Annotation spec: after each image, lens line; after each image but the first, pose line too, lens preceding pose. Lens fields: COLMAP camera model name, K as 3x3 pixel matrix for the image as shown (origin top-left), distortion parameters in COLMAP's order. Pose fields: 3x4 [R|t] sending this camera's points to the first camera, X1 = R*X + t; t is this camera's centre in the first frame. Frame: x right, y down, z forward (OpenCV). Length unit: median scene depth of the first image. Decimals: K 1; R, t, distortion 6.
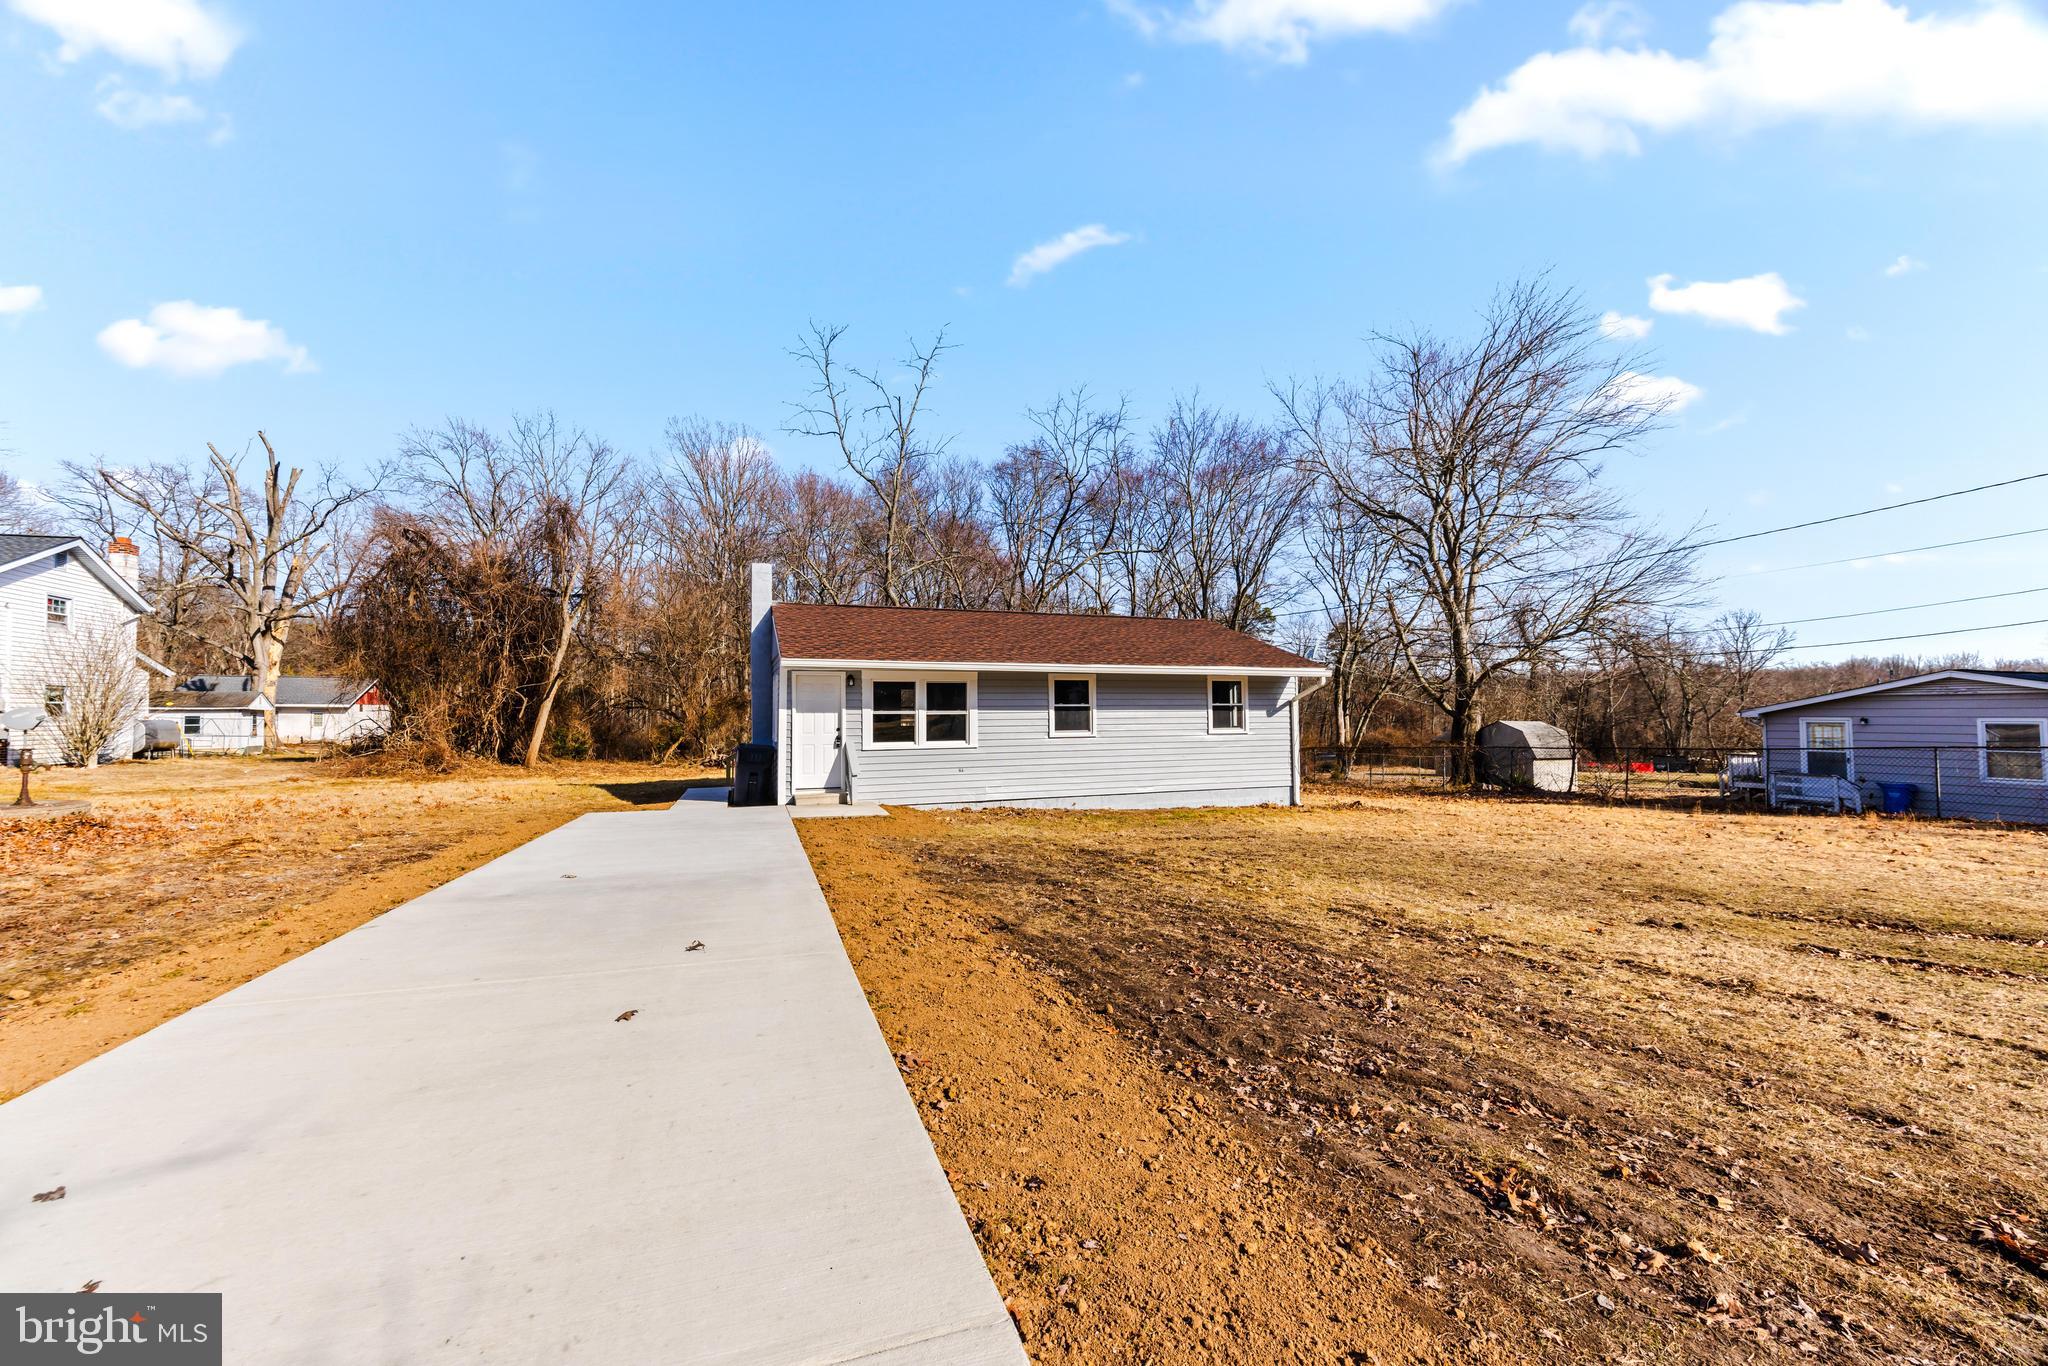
lens RADIAL K [[798.0, 0, 1027.4], [0, 798.0, 670.6], [0, 0, 1]] dist [0.000022, 0.000038]
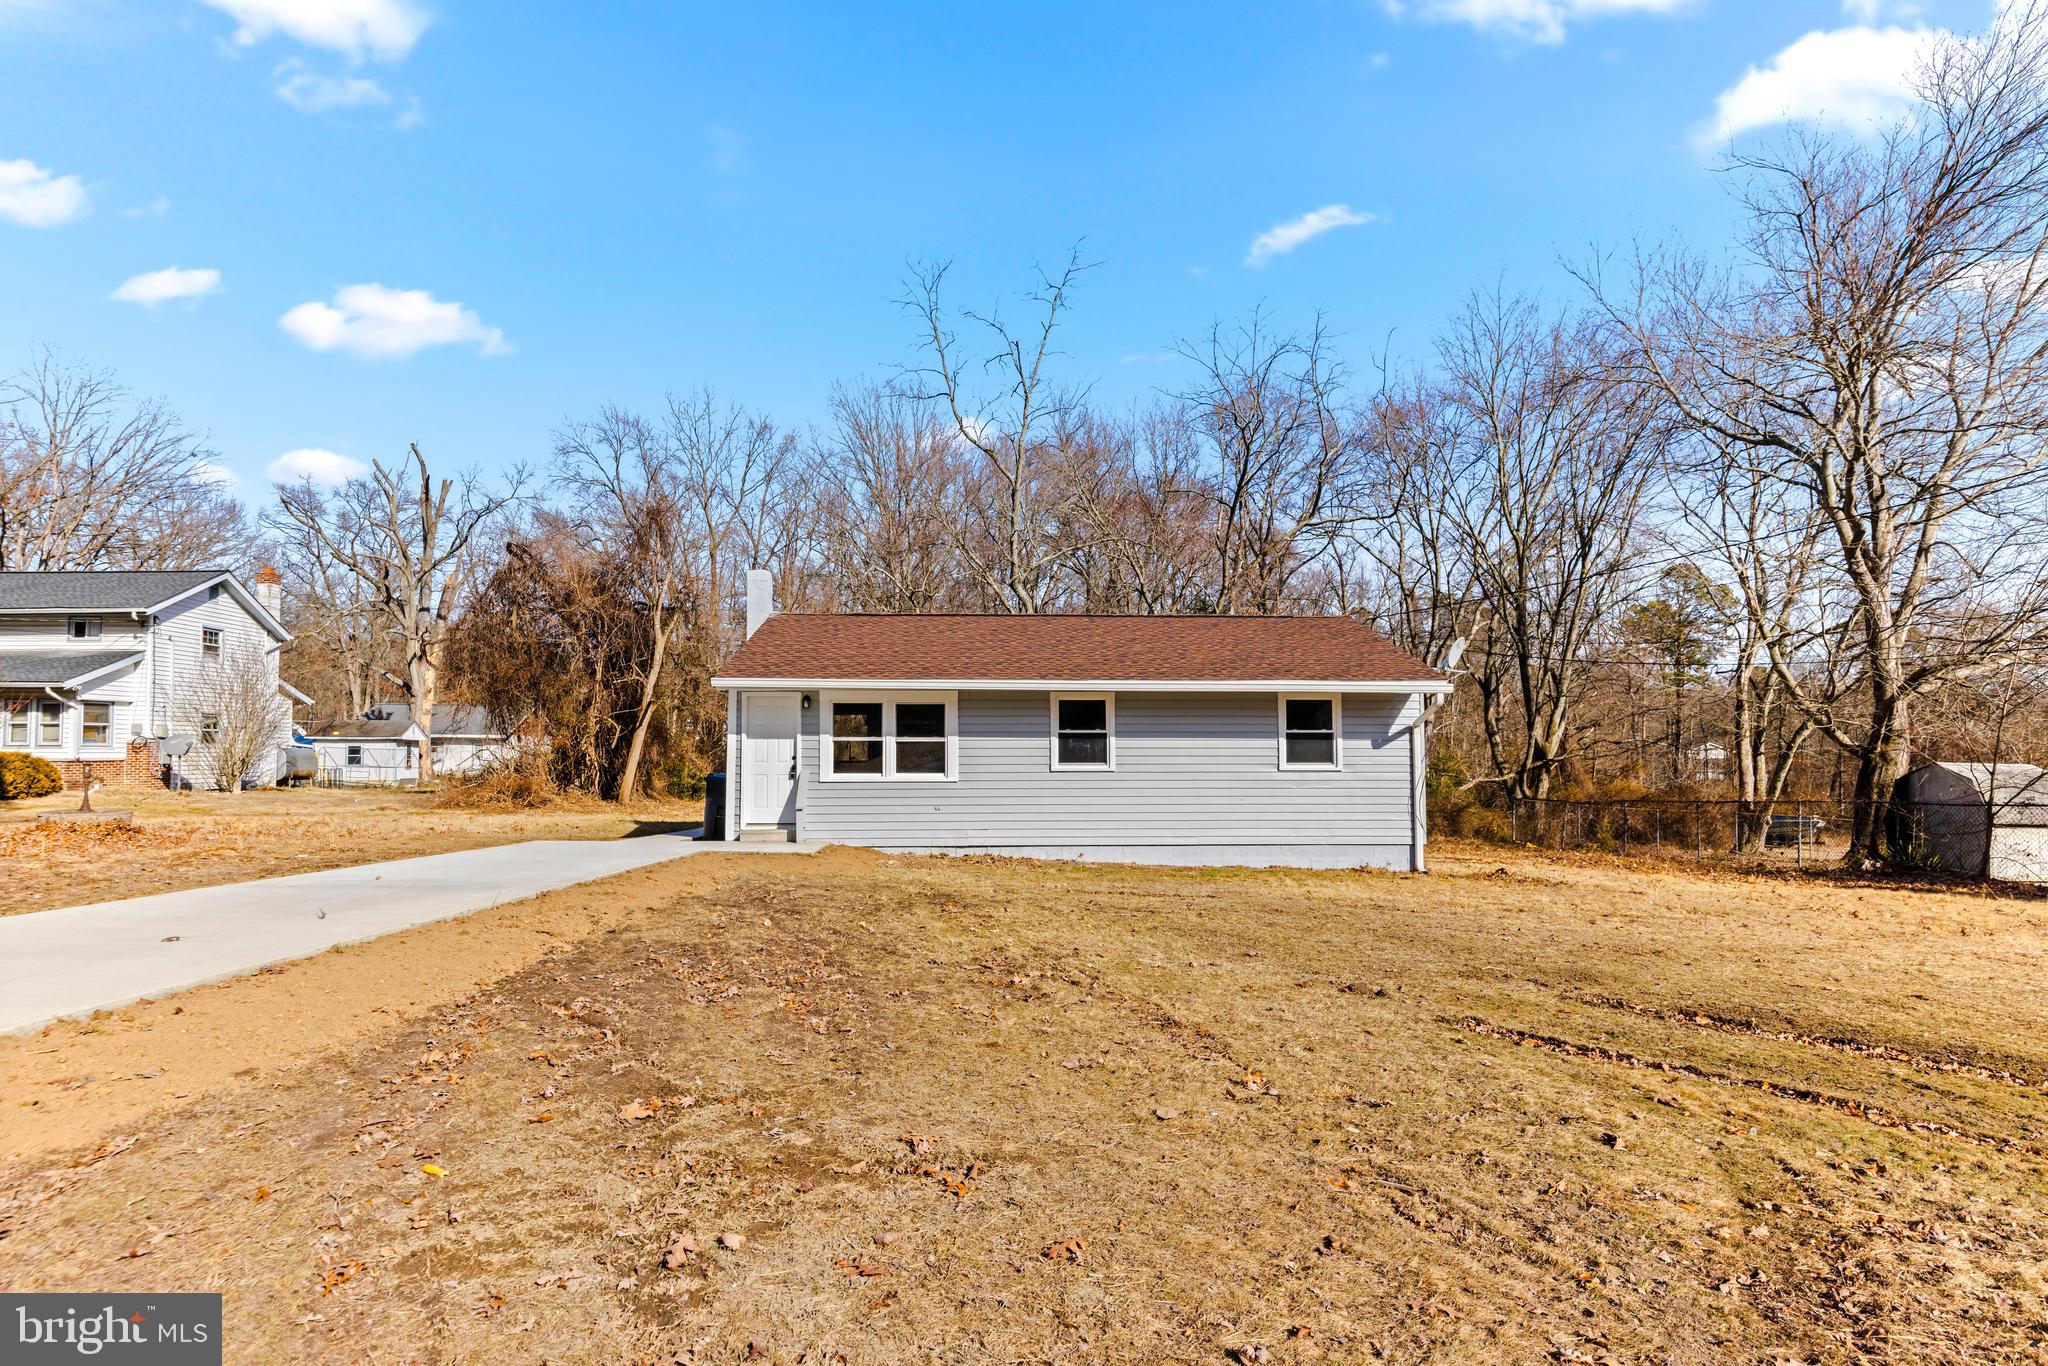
lens RADIAL K [[1135.7, 0, 1024.0], [0, 1135.7, 683.0], [0, 0, 1]] dist [0.003962, 0.000786]
pose [[0.947717, -0.012733, -0.318858, 0.260706], [0.010280, 0.999903, -0.009375, 0.003641], [0.318947, 0.005607, 0.947756, -0.069046]]
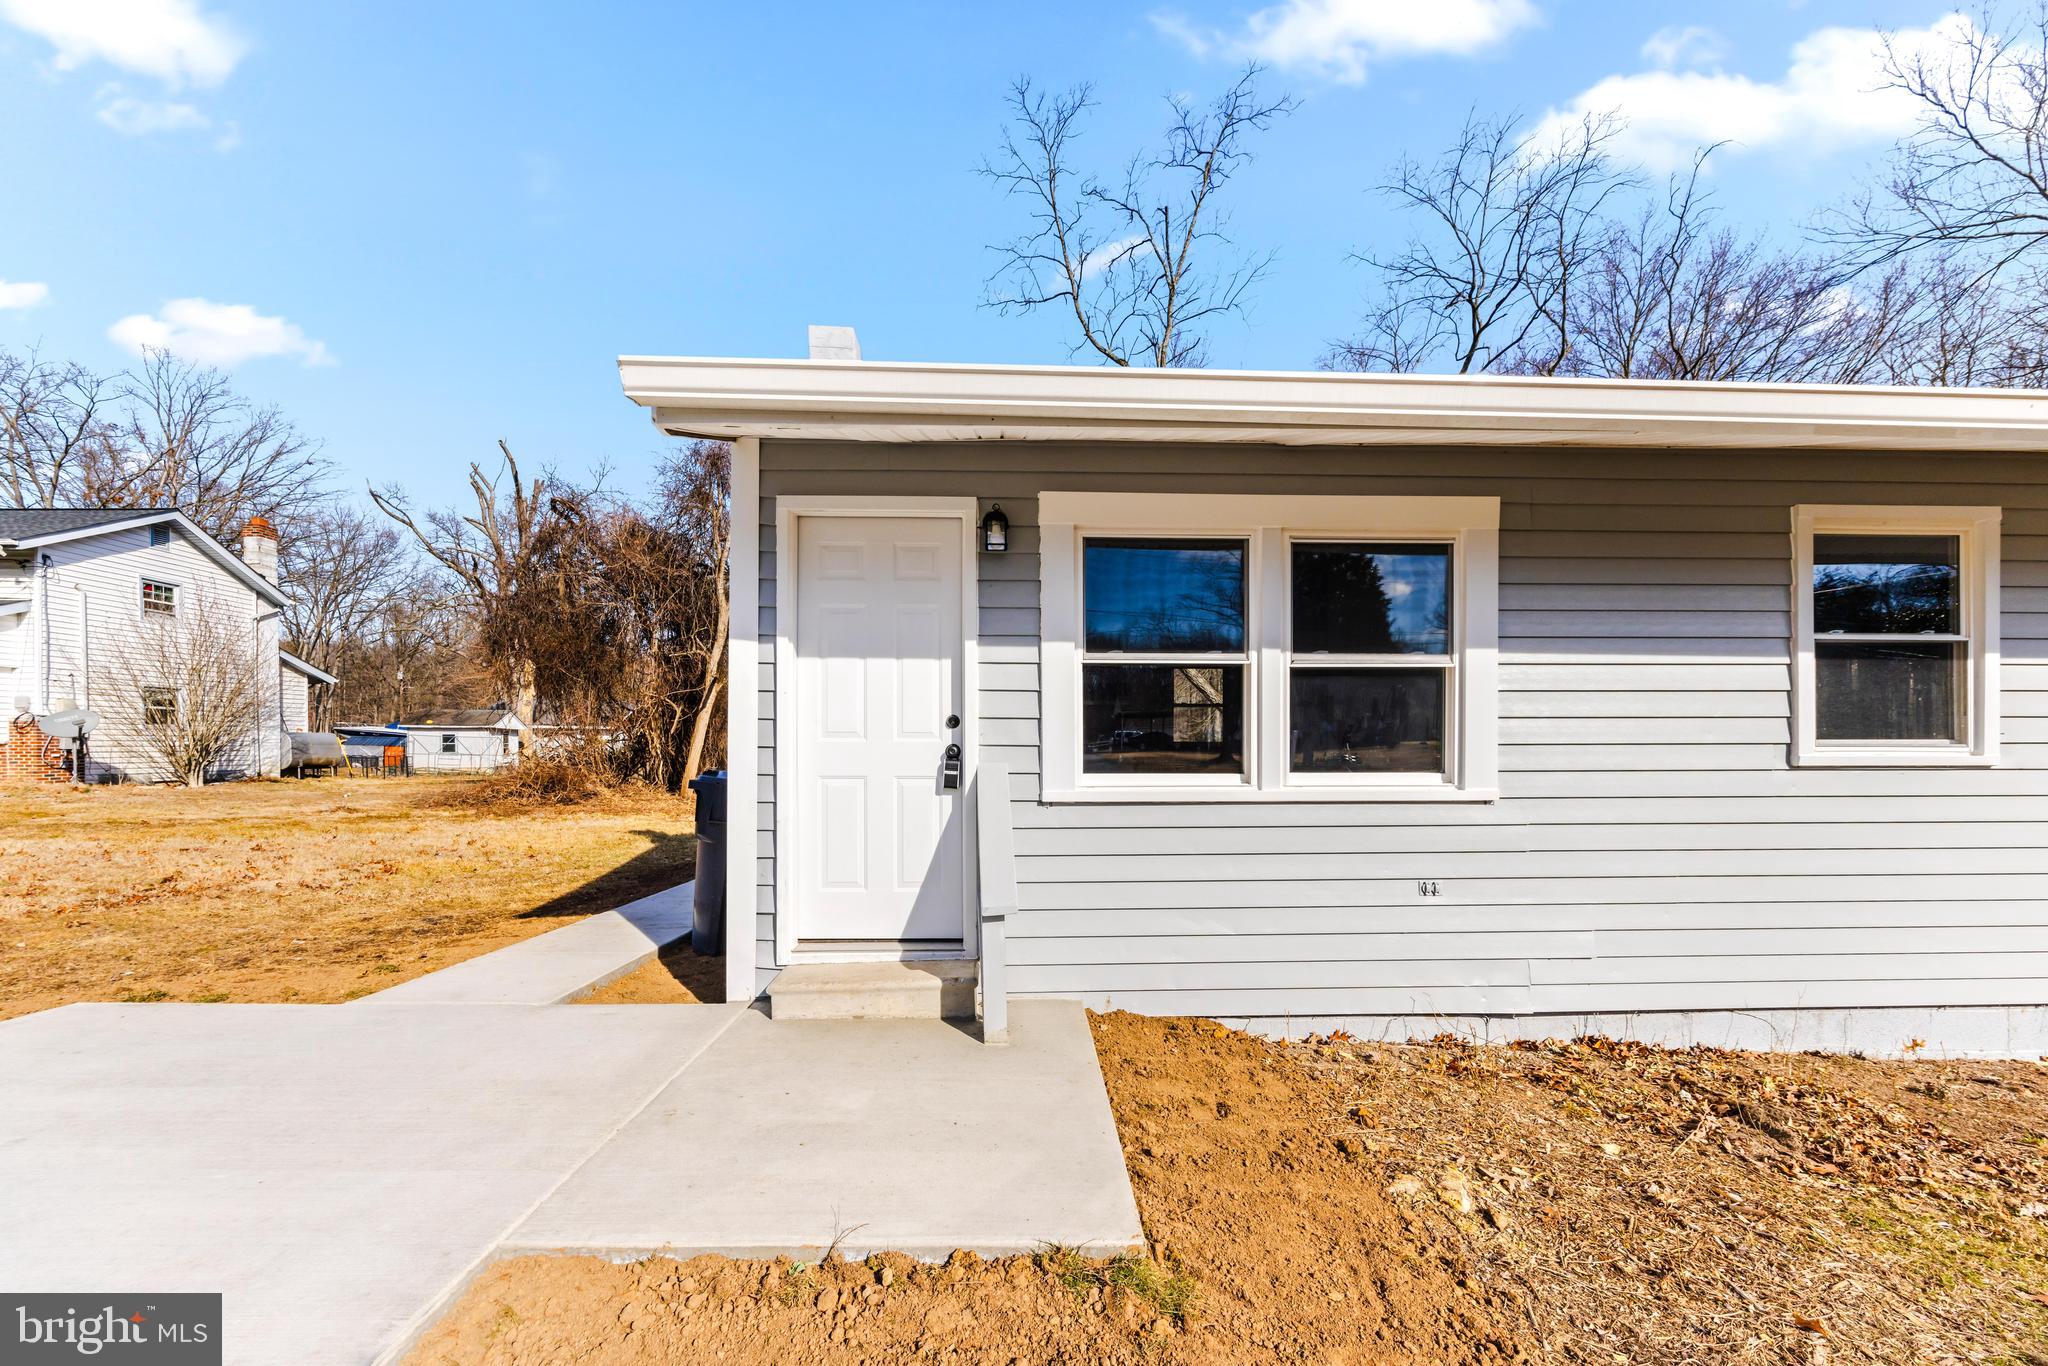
lens RADIAL K [[802.7, 0, 1026.8], [0, 802.7, 740.3], [0, 0, 1]] dist [-0.001736, -0.000177]
pose [[0.947024, 0.005525, -0.321114, -0.082764], [0.009490, 0.998934, 0.045176, 0.044086], [0.321021, -0.045830, 0.945962, 0.487473]]
